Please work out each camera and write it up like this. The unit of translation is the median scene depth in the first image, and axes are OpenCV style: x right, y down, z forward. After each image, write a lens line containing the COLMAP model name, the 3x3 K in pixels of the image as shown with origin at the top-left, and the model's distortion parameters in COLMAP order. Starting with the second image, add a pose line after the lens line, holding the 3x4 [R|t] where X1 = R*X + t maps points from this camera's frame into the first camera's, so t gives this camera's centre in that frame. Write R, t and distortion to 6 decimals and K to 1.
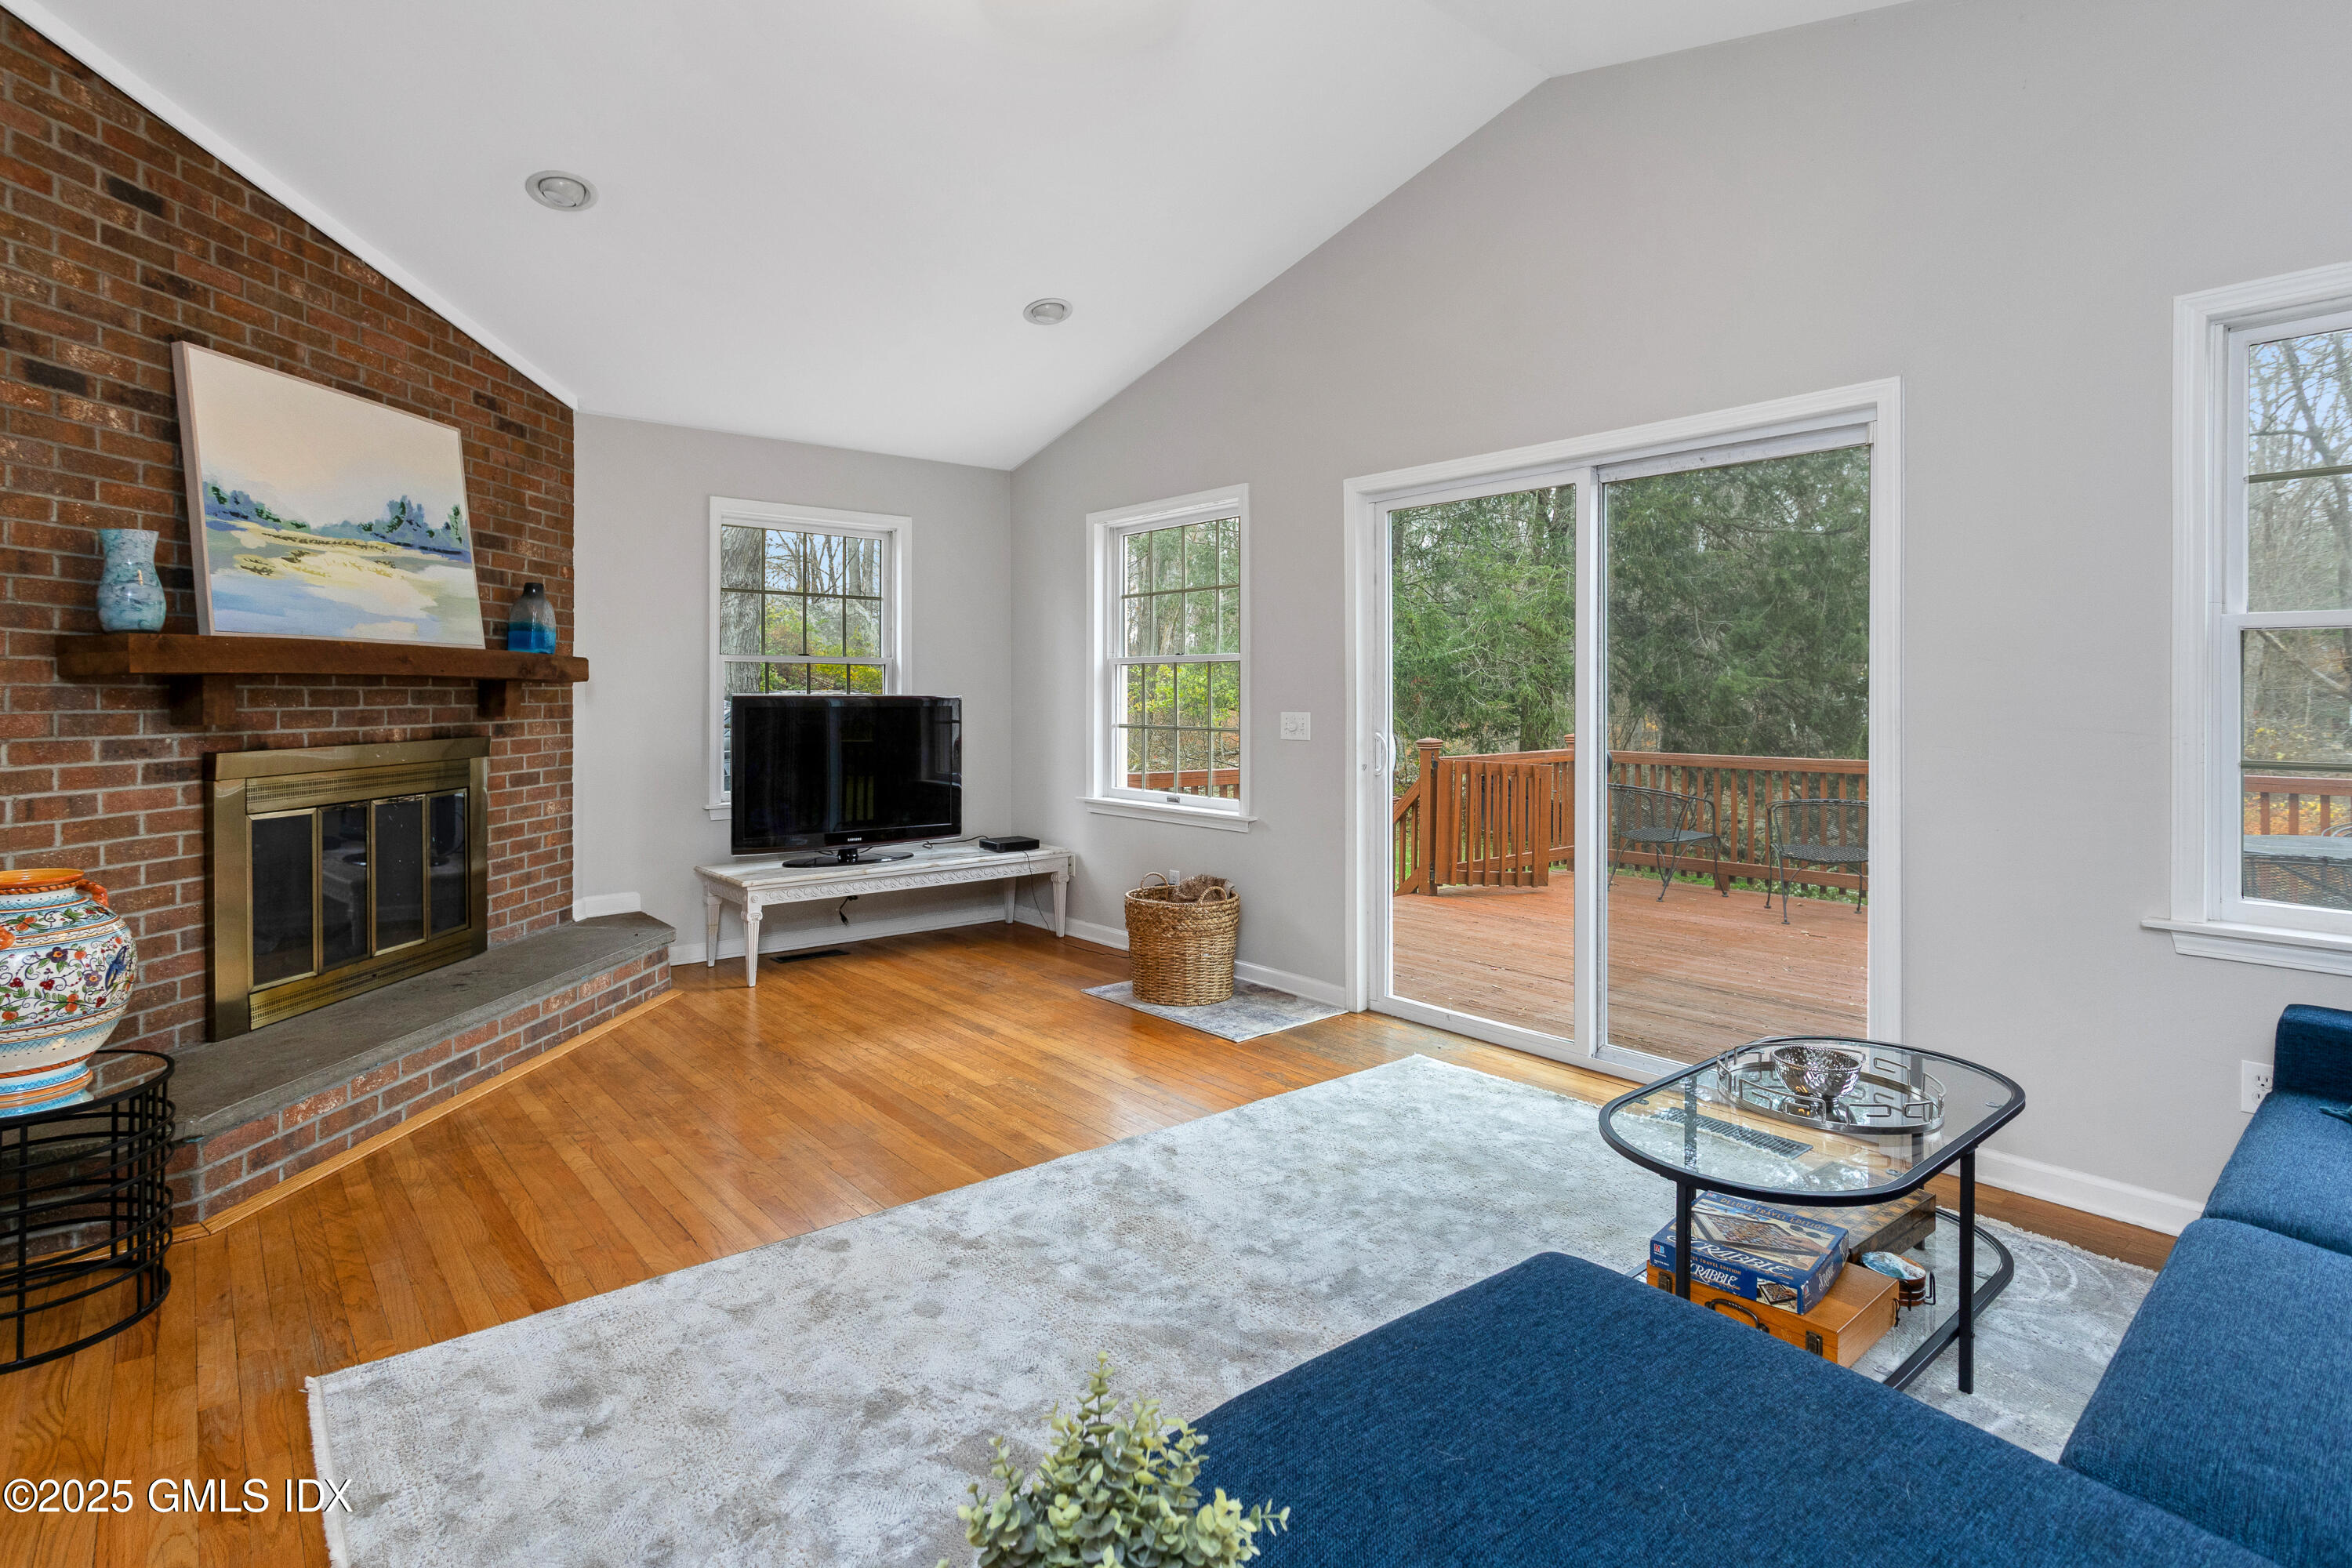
lens RADIAL K [[1191.7, 0, 1171.9], [0, 1191.7, 713.6], [0, 0, 1]] dist [-0.001888, -0.001171]
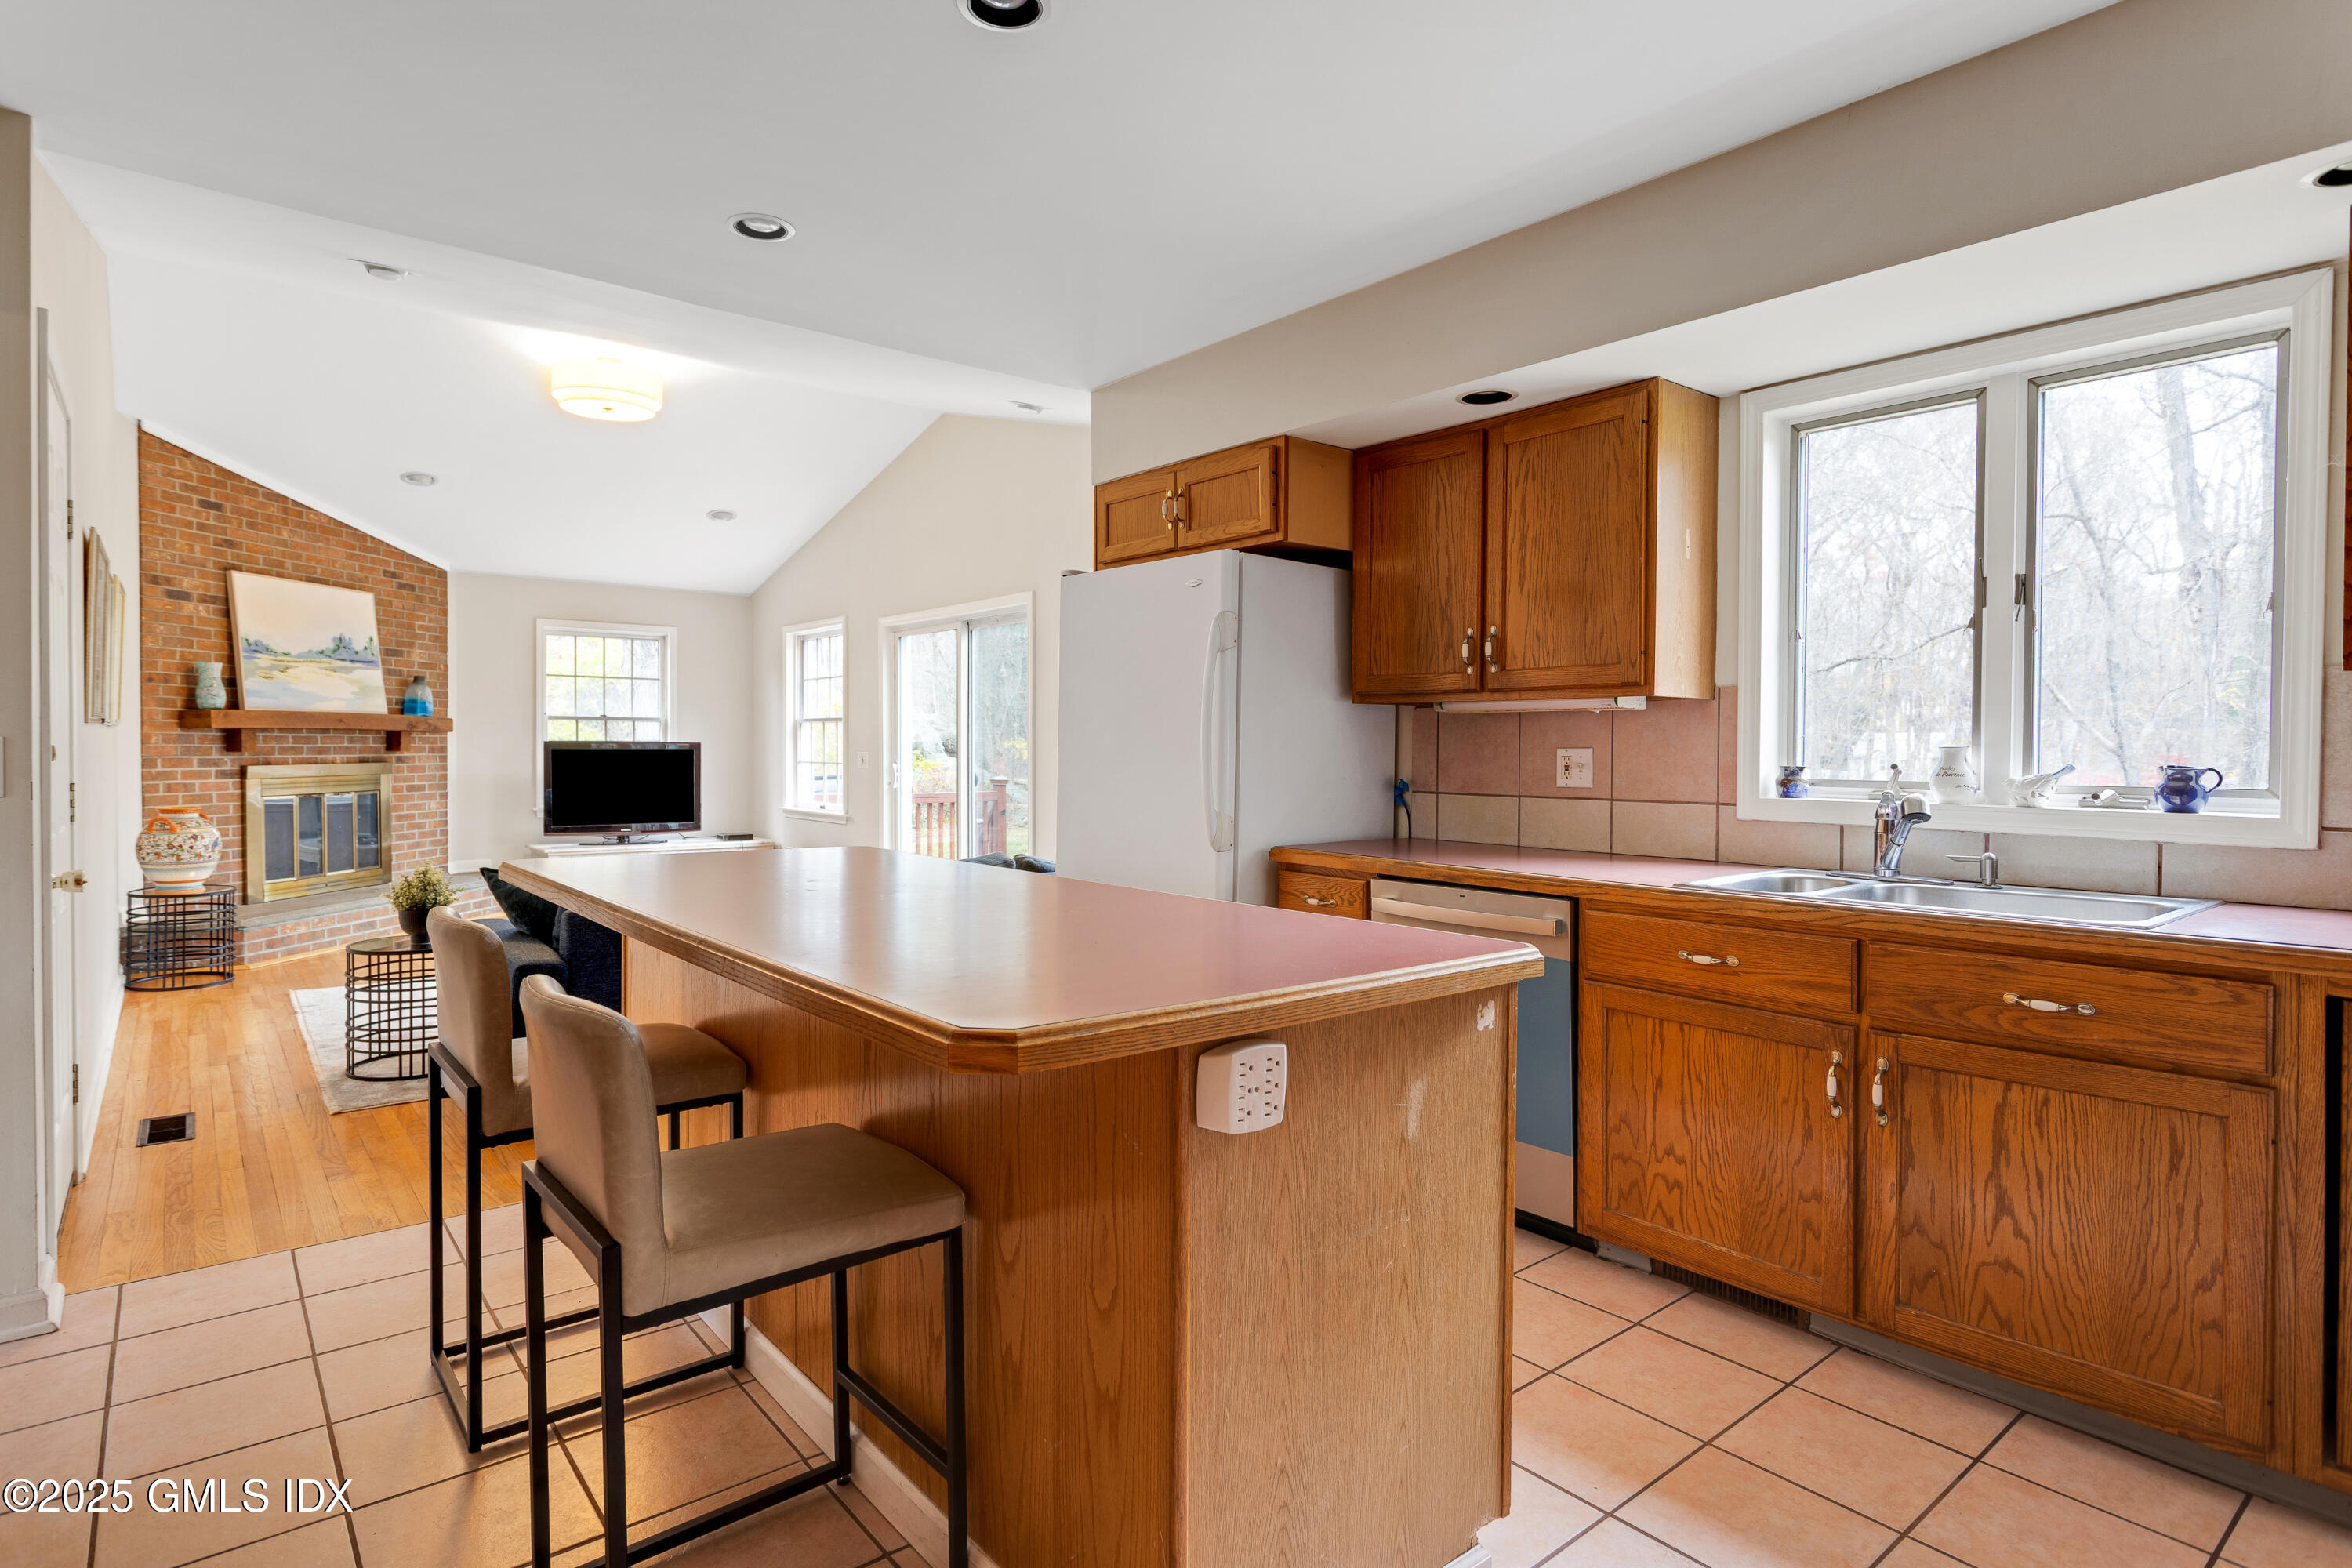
lens RADIAL K [[1226.4, 0, 1176.0], [0, 1226.4, 784.0], [0, 0, 1]] dist [-0.009845, -0.000298]
pose [[0.999979, 0.004997, -0.004075, 0.731824], [-0.004939, 0.999889, 0.014071, 0.023802], [0.004145, -0.014050, 0.999893, -0.993275]]
